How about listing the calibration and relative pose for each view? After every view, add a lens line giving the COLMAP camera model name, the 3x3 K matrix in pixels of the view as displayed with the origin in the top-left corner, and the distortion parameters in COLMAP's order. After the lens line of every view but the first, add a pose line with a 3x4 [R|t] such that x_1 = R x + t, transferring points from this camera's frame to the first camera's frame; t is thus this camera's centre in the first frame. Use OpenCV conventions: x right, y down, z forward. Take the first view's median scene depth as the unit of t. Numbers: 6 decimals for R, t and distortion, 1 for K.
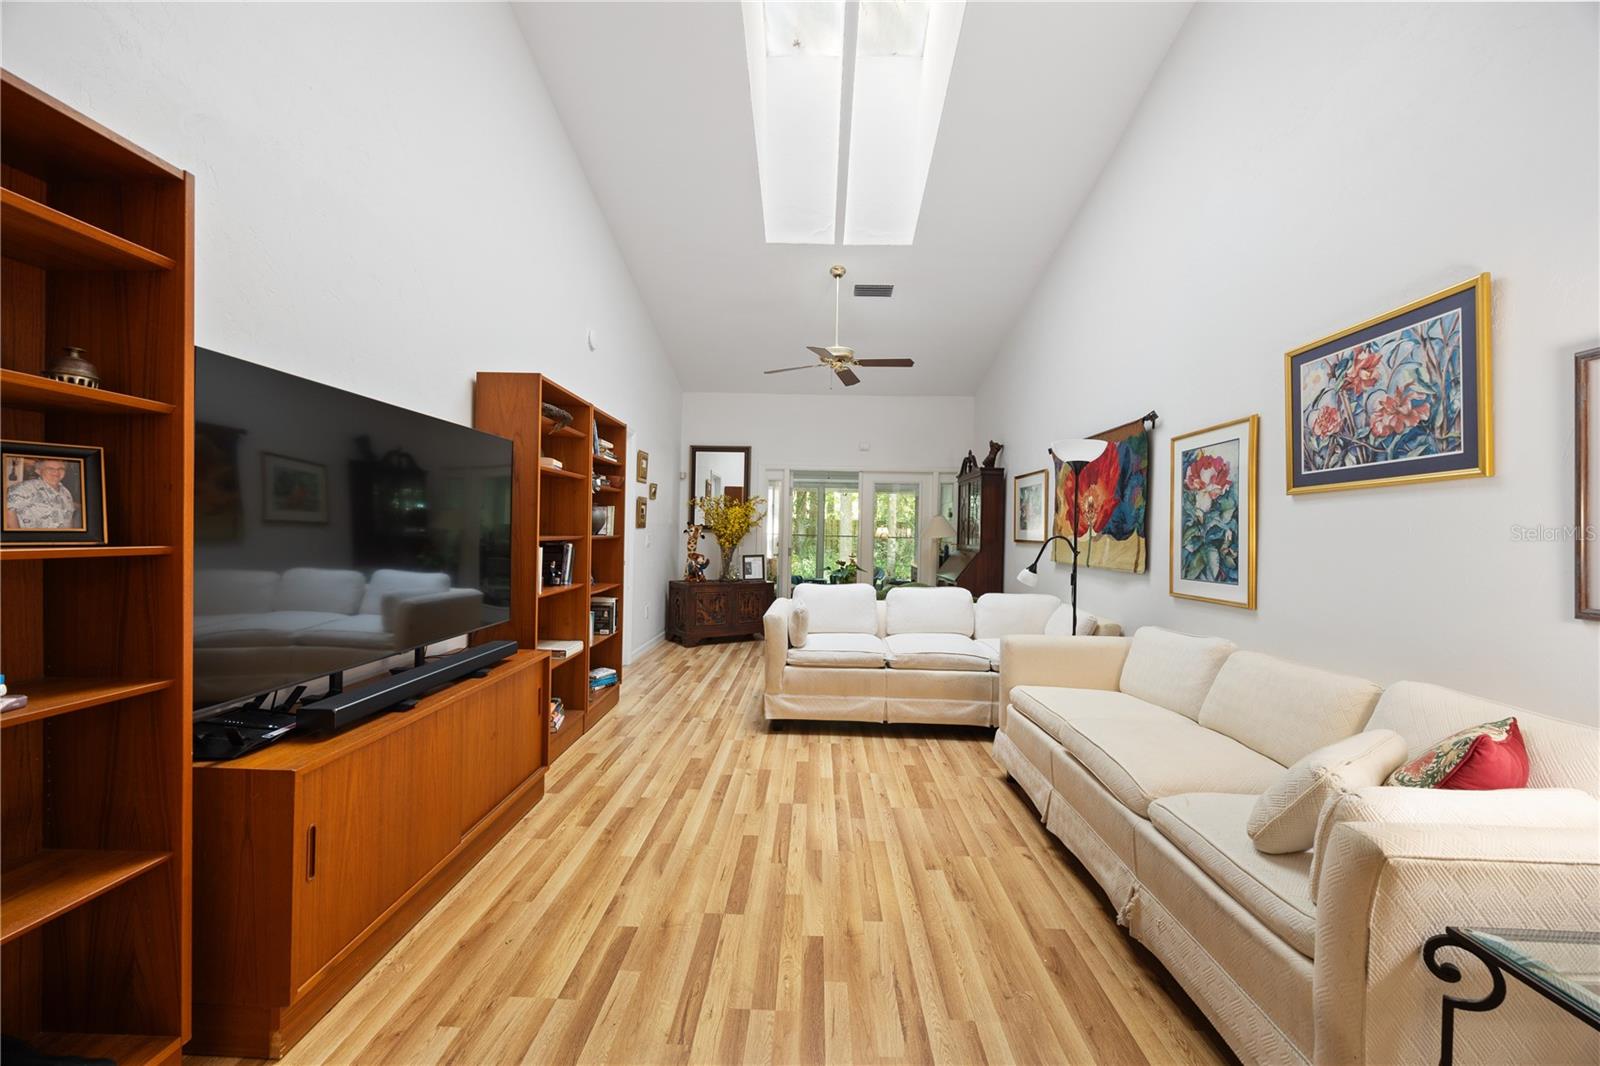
lens RADIAL K [[613.8, 0, 797.4], [0, 613.8, 533.9], [0, 0, 1]] dist [-0.001719, 0.000153]
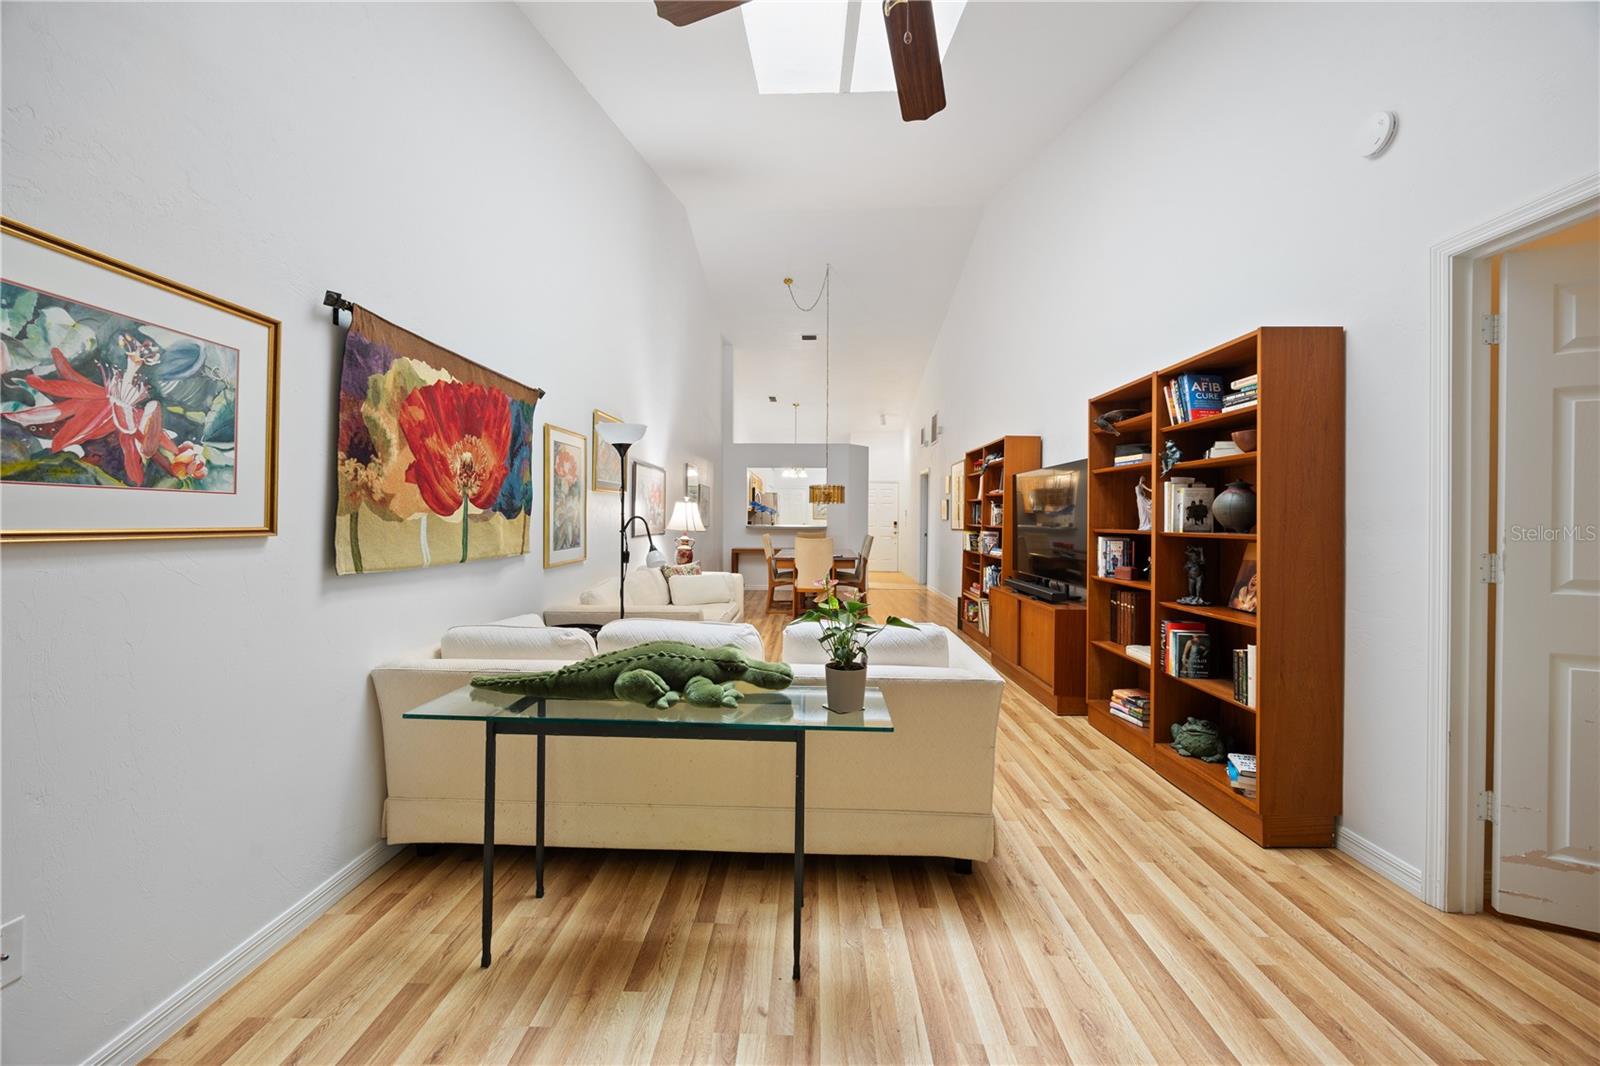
lens RADIAL K [[613.8, 0, 797.4], [0, 613.8, 533.9], [0, 0, 1]] dist [-0.001719, 0.000153]
pose [[-0.999615, -0.027296, -0.004901, 0.148751], [-0.027429, 0.999187, 0.029554, -0.004604], [0.004090, 0.029677, -0.999551, 1.846710]]
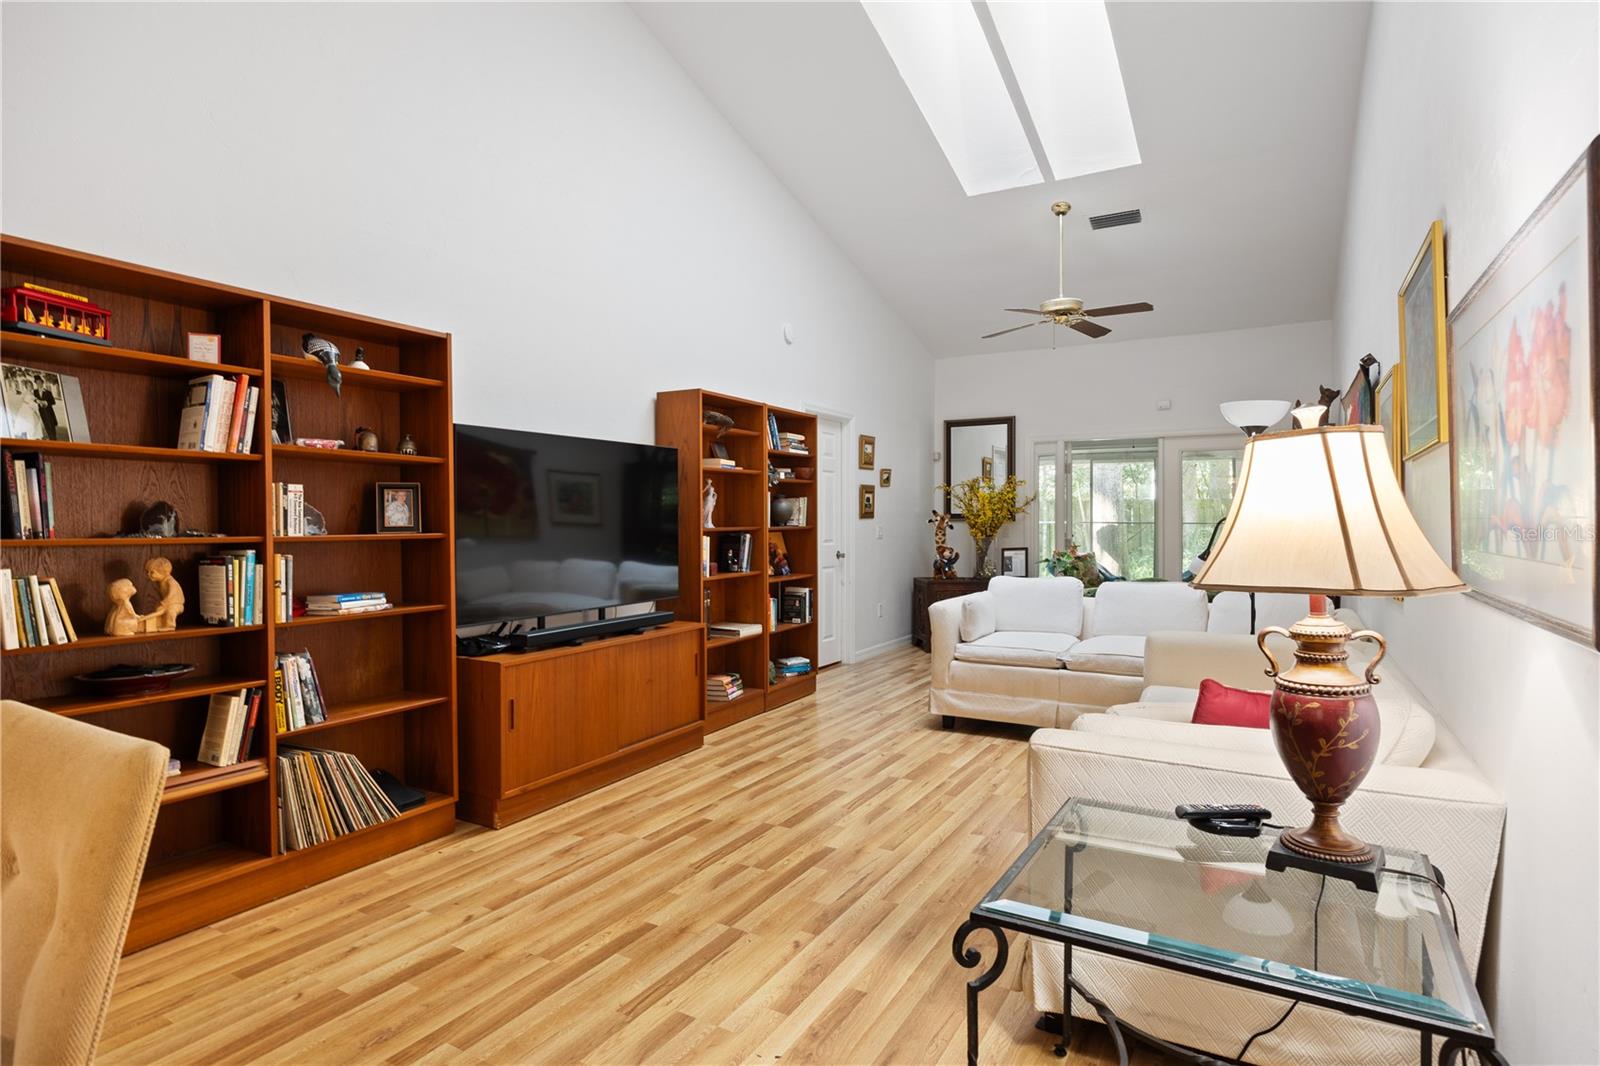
lens RADIAL K [[839.4, 0, 794.3], [0, 839.4, 529.5], [0, 0, 1]] dist [-0.016687, -0.000013]
pose [[0.878166, -0.016132, -0.478085, 0.407170], [0.017885, 0.999840, -0.000886, 0.010196], [0.478022, -0.007773, 0.878313, -0.263454]]
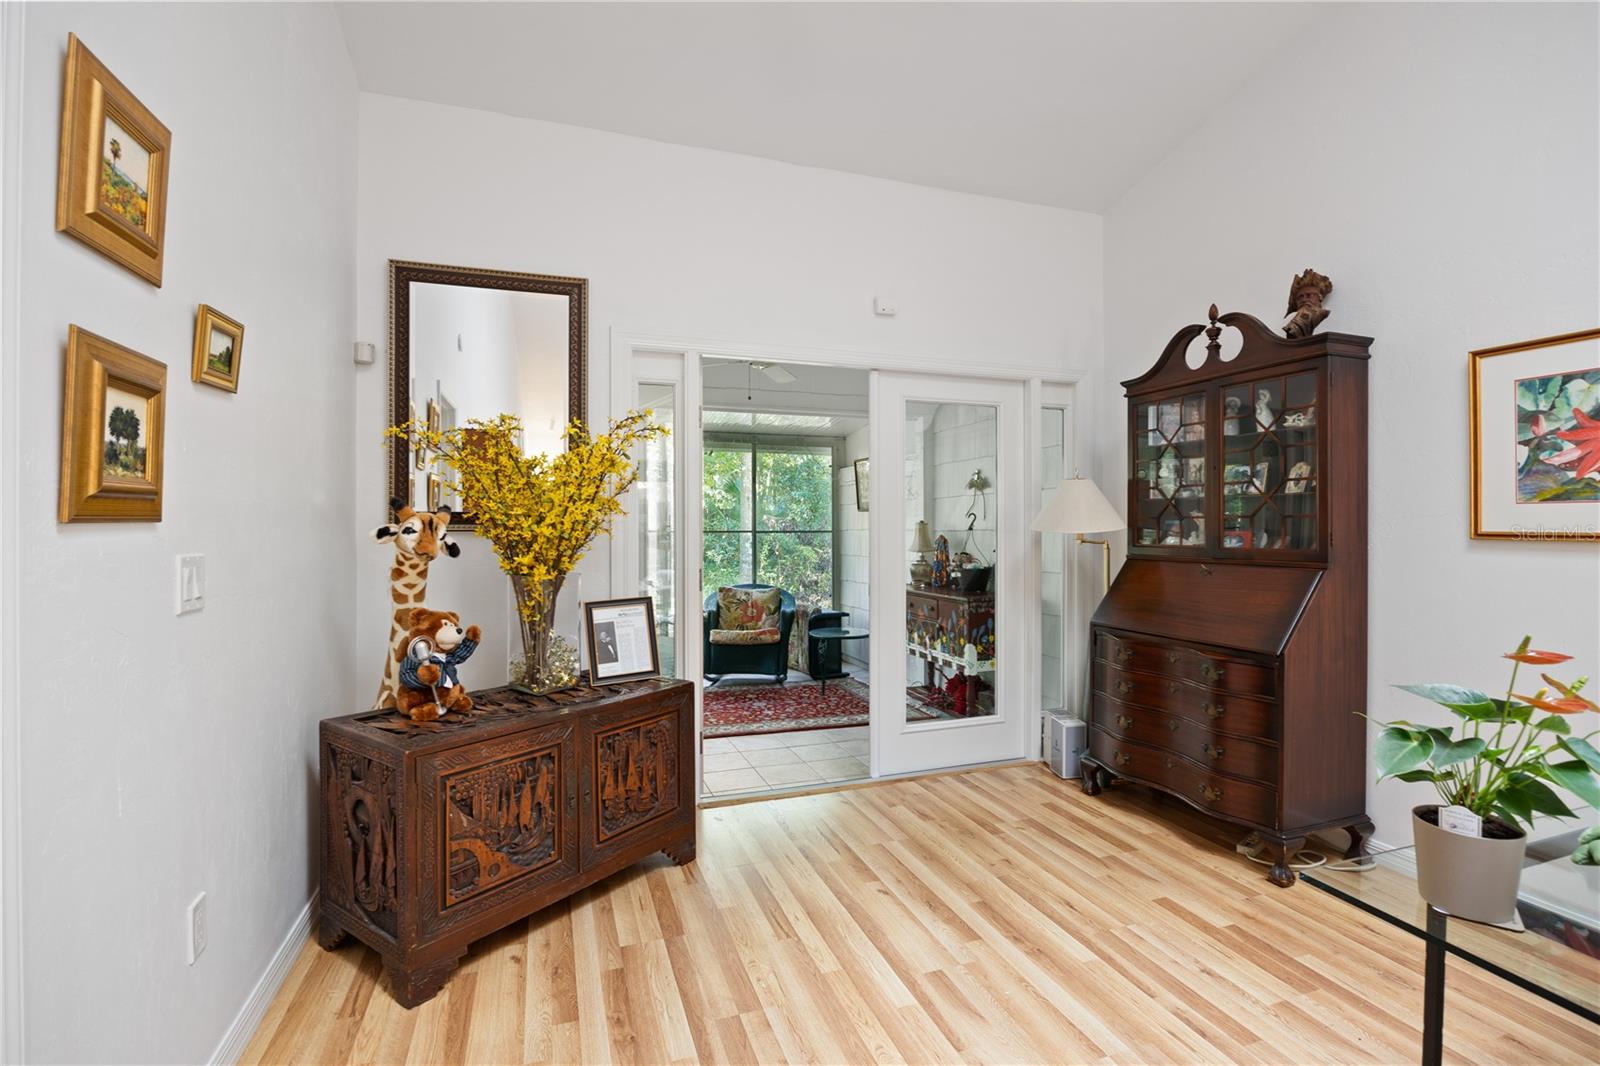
lens RADIAL K [[725.2, 0, 795.6], [0, 725.2, 528.5], [0, 0, 1]] dist [-0.019147, 0.000101]
pose [[0.933948, -0.024213, 0.356588, -0.234727], [0.022782, 0.999707, 0.008215, -0.008250], [-0.356682, 0.000451, 0.934226, 1.188391]]
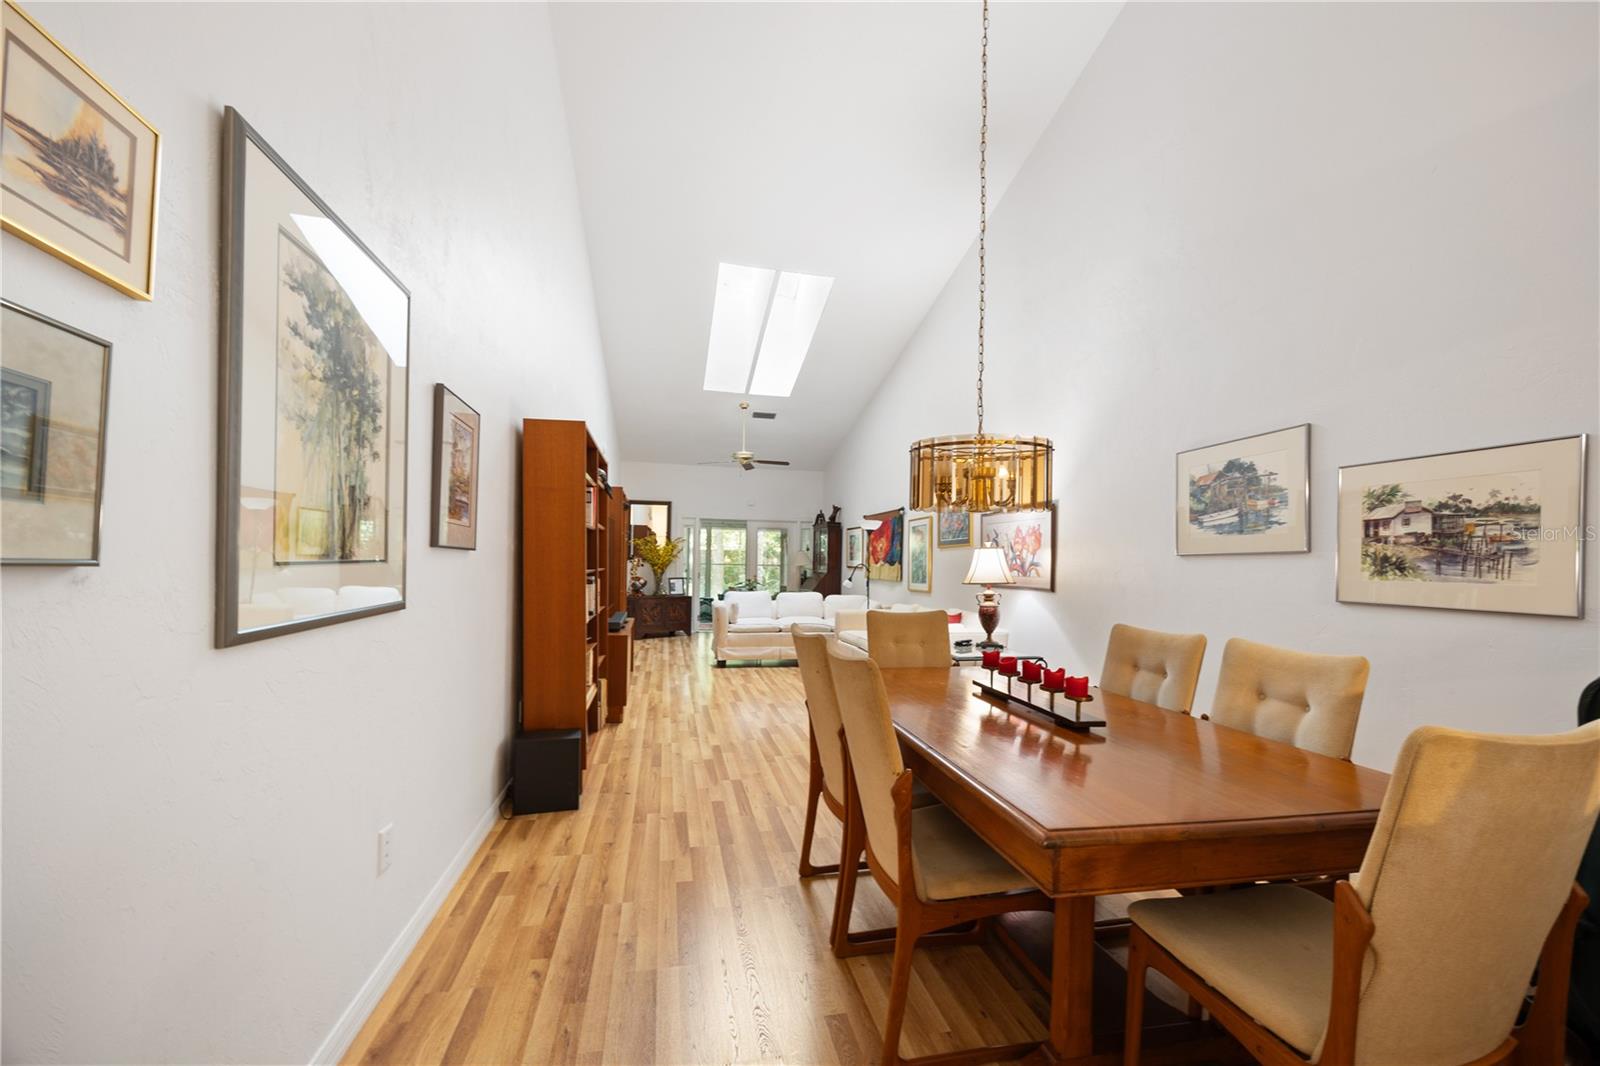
lens RADIAL K [[638.5, 0, 797.1], [0, 638.5, 558.7], [0, 0, 1]] dist [-0.000494, -0.000014]
pose [[0.971863, -0.001685, 0.235540, -0.290669], [0.002856, 0.999985, -0.004630, -0.004935], [-0.235529, 0.005172, 0.971854, -1.021010]]
